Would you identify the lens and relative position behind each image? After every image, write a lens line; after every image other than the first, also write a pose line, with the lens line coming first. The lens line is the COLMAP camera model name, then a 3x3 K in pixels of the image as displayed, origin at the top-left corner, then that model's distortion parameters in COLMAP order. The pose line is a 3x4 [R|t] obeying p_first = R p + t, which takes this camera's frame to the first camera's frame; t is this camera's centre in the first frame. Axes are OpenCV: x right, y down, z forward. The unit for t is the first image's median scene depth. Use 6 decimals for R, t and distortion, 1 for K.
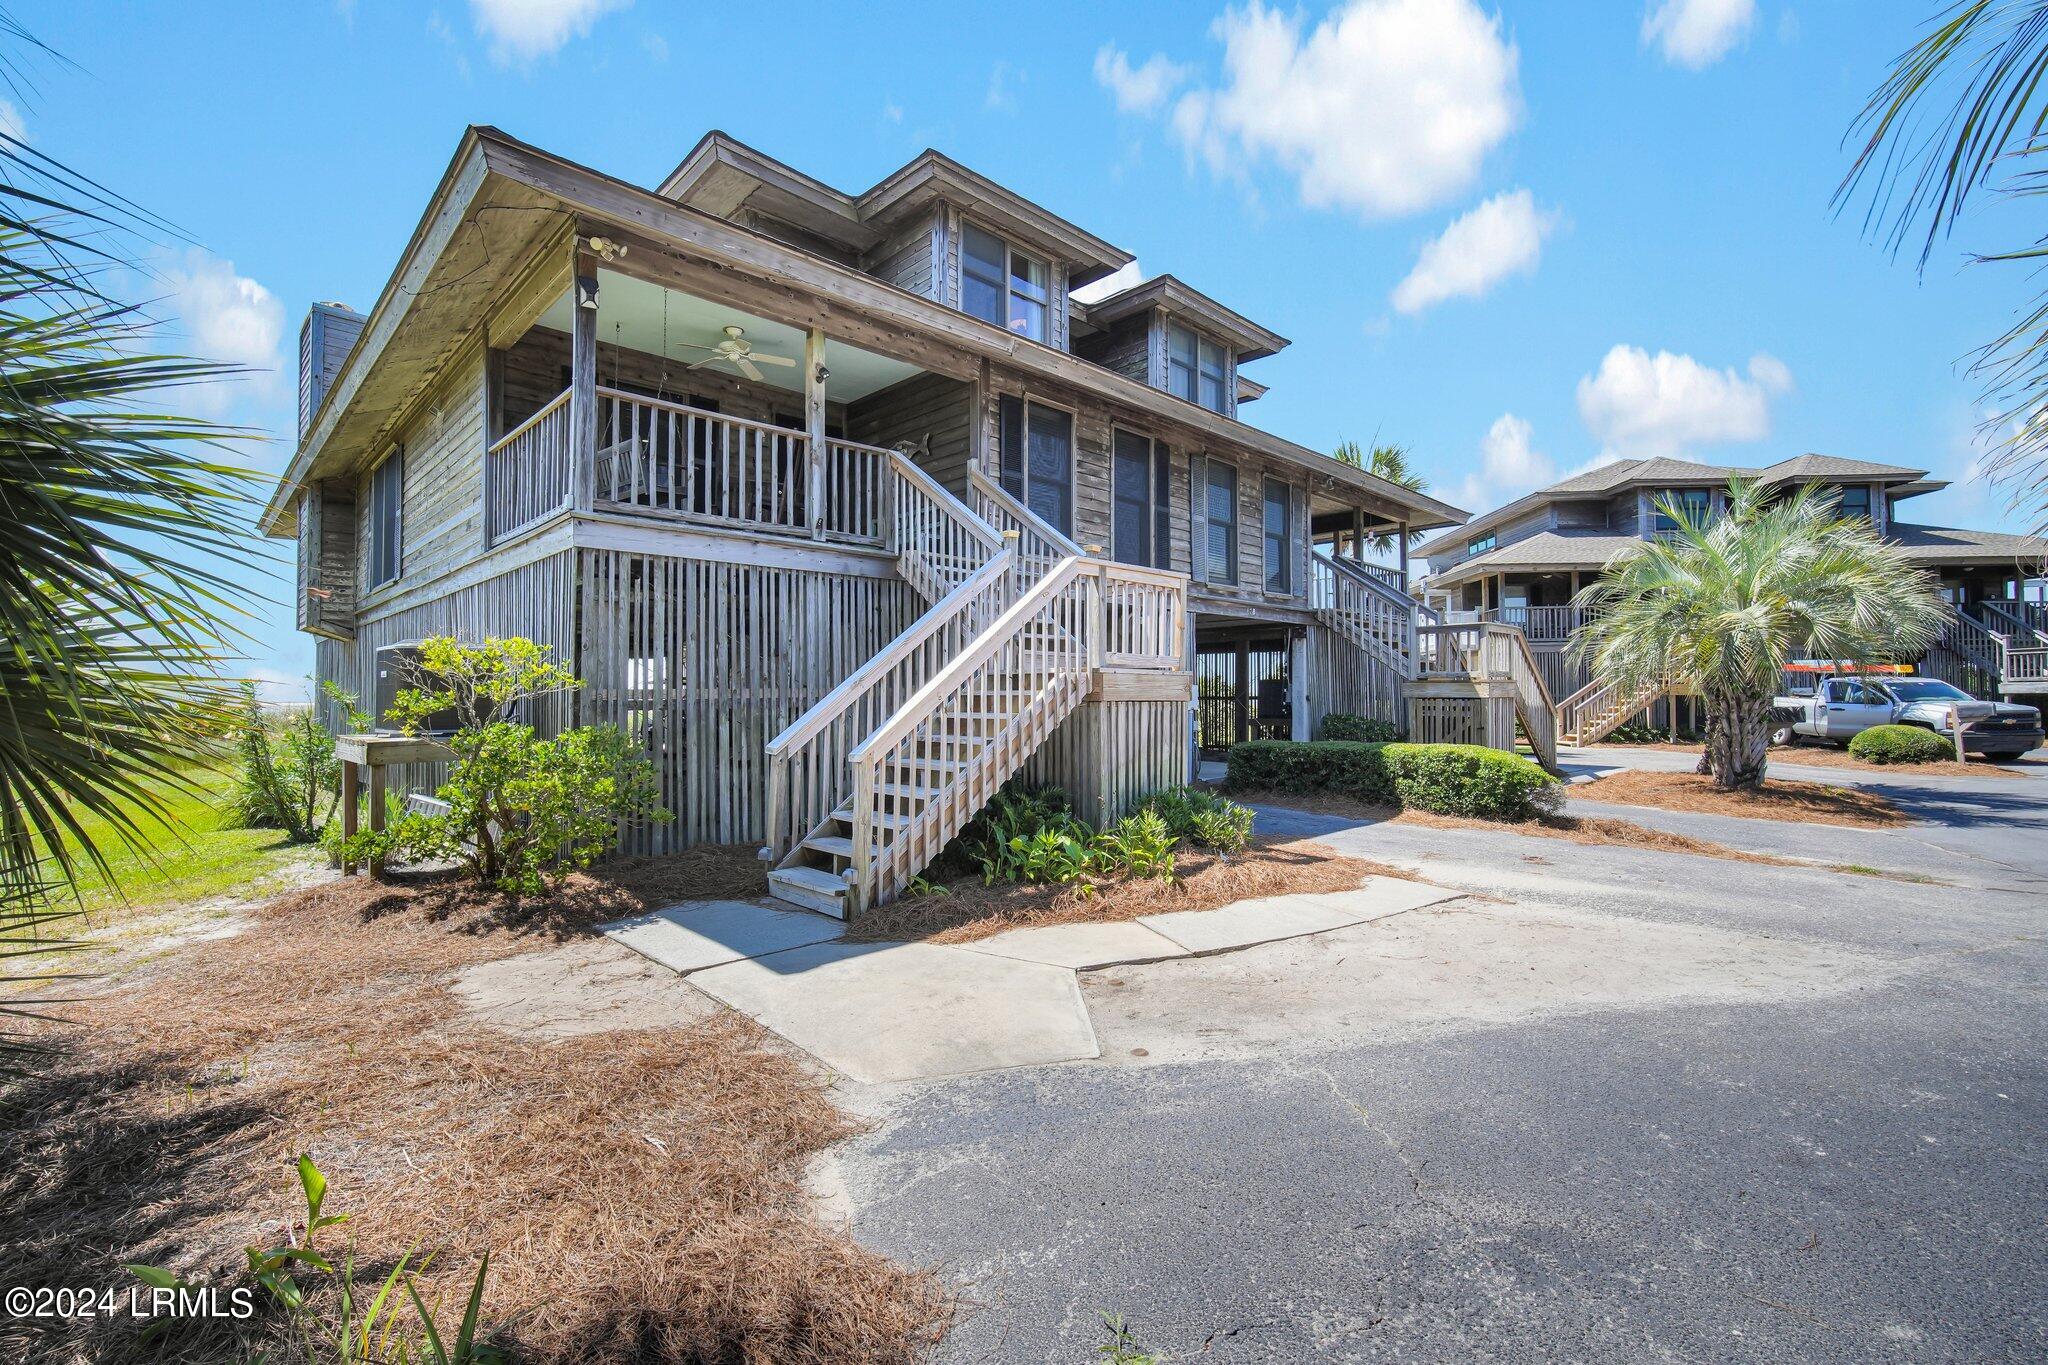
lens RADIAL K [[904.4, 0, 1031.3], [0, 904.4, 692.3], [0, 0, 1]] dist [-0.007694, 0.002591]
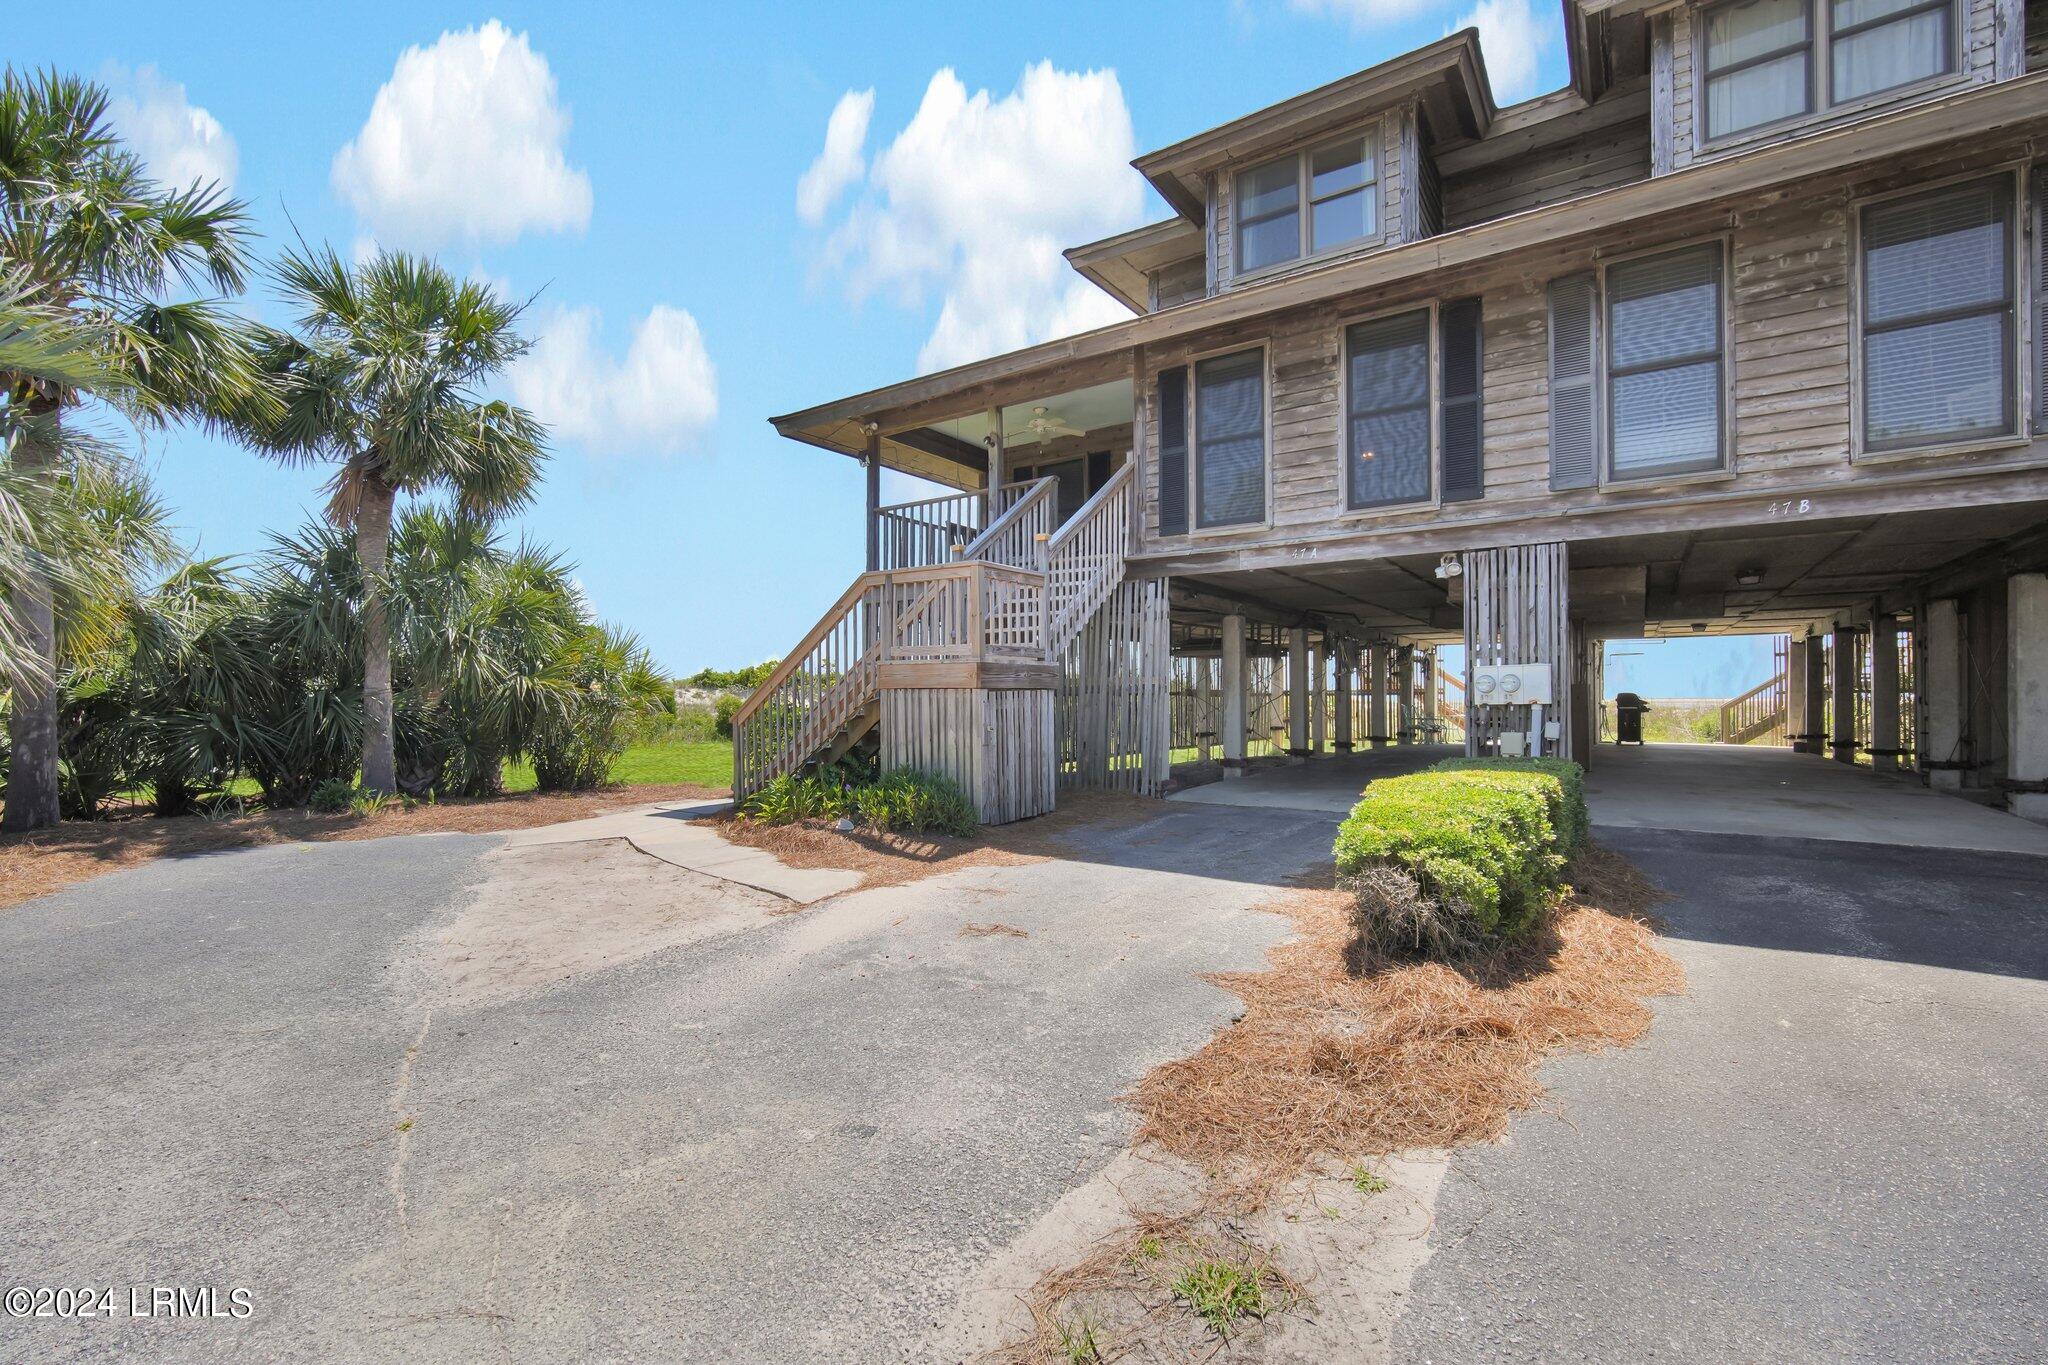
lens RADIAL K [[904.4, 0, 1017.4], [0, 904.4, 689.7], [0, 0, 1]] dist [-0.007694, 0.002591]
pose [[0.180475, -0.013171, -0.983491, 0.807779], [0.004127, 0.999912, -0.012634, 0.017377], [0.983571, -0.001779, 0.180513, 0.621152]]
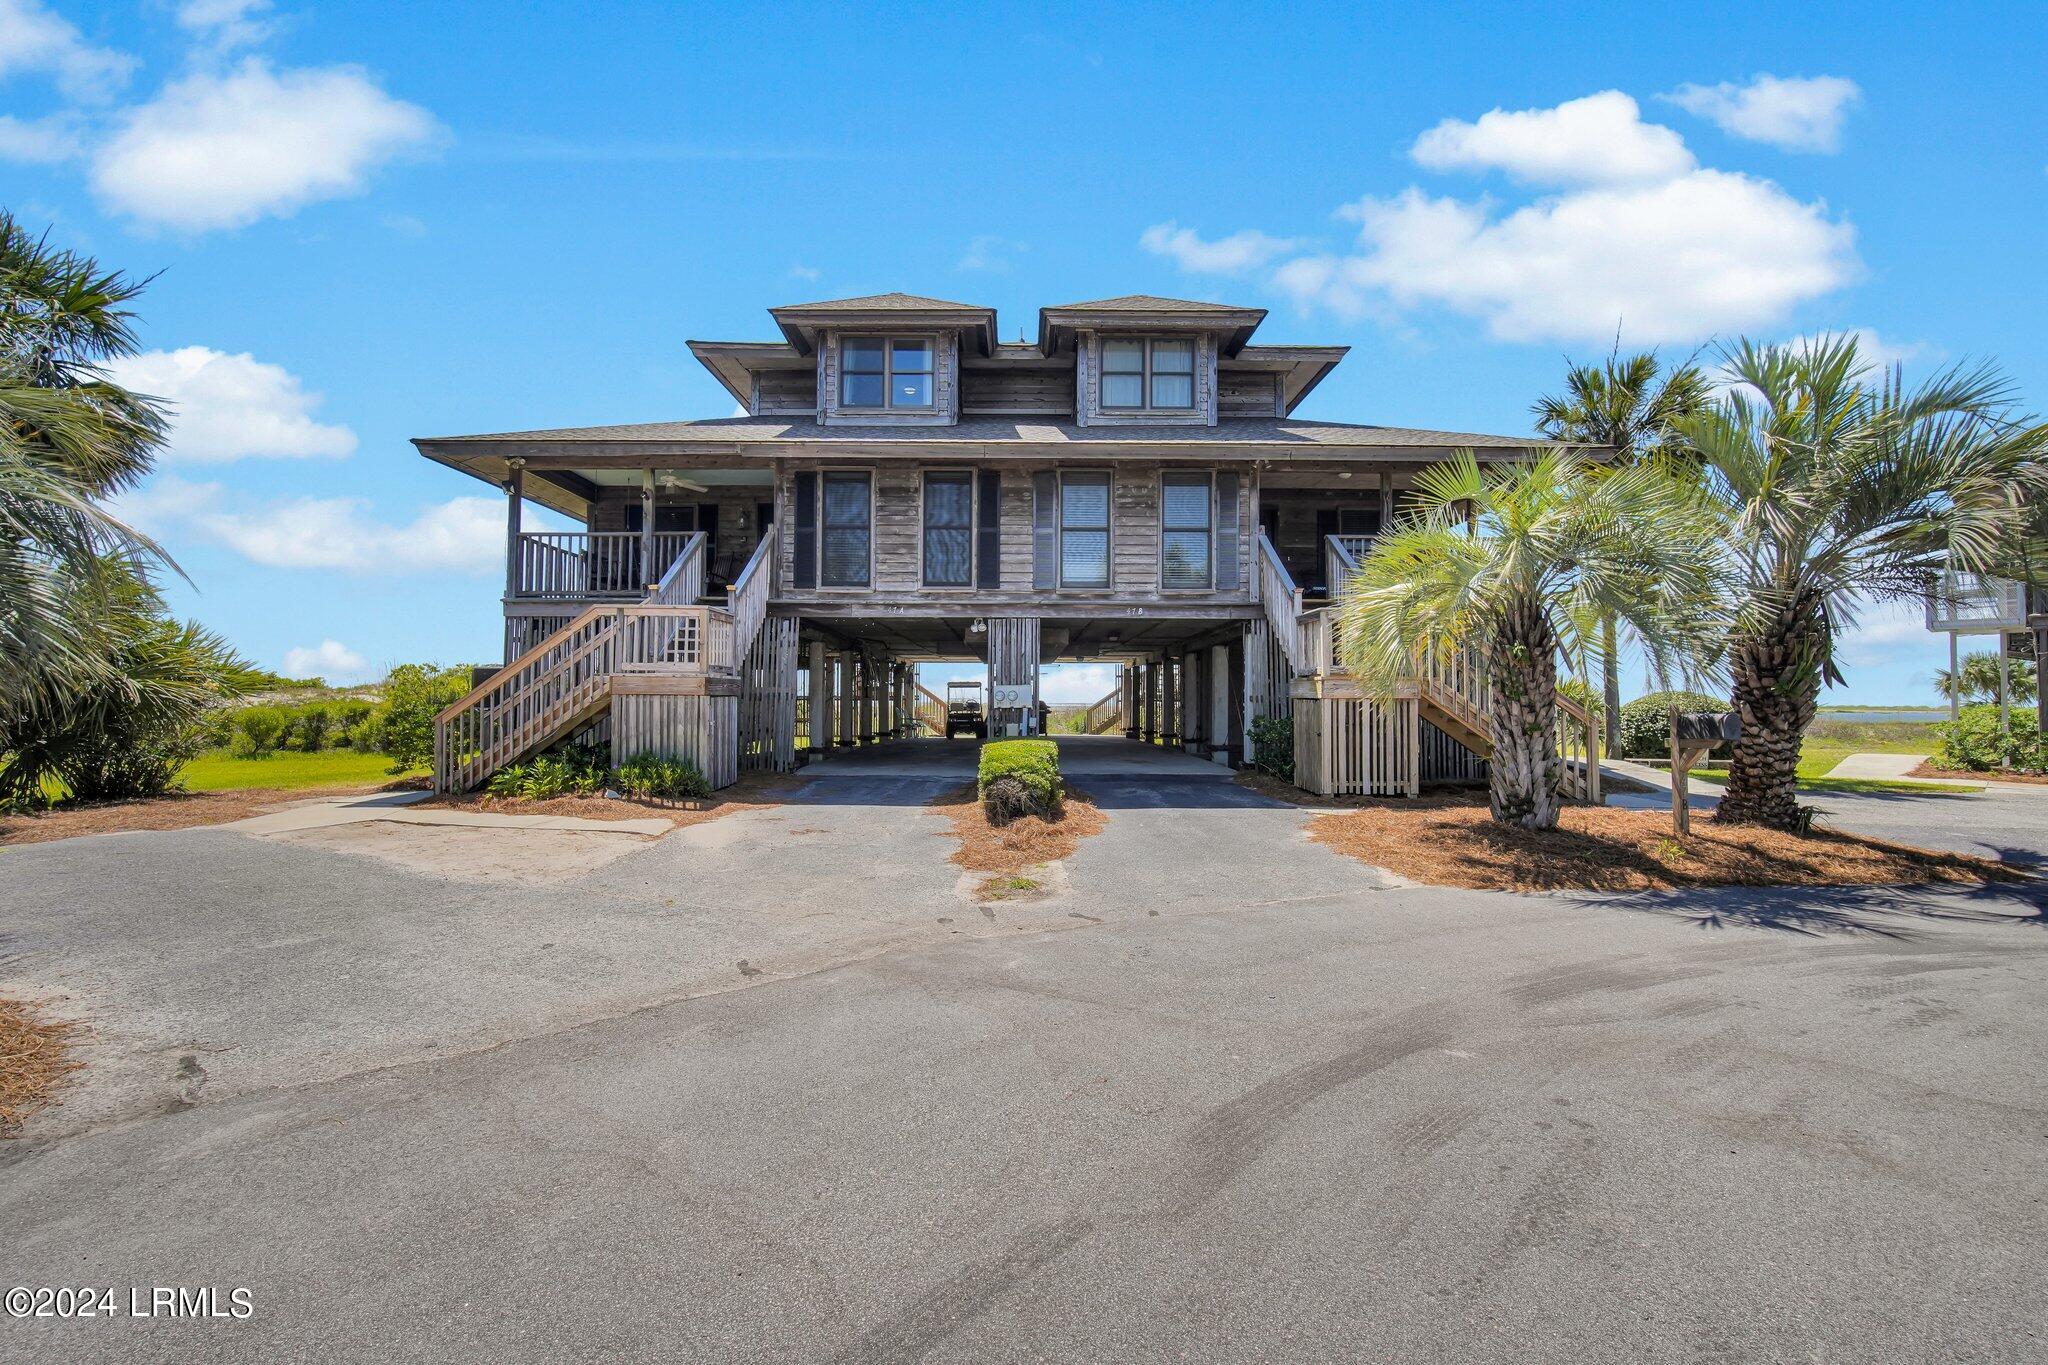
lens RADIAL K [[904.4, 0, 1032.0], [0, 904.4, 674.2], [0, 0, 1]] dist [-0.007694, 0.002591]
pose [[0.717172, -0.021575, -0.696562, 1.067887], [-0.001581, 0.999468, -0.032584, 0.015910], [0.696895, 0.024469, 0.716756, 0.256837]]
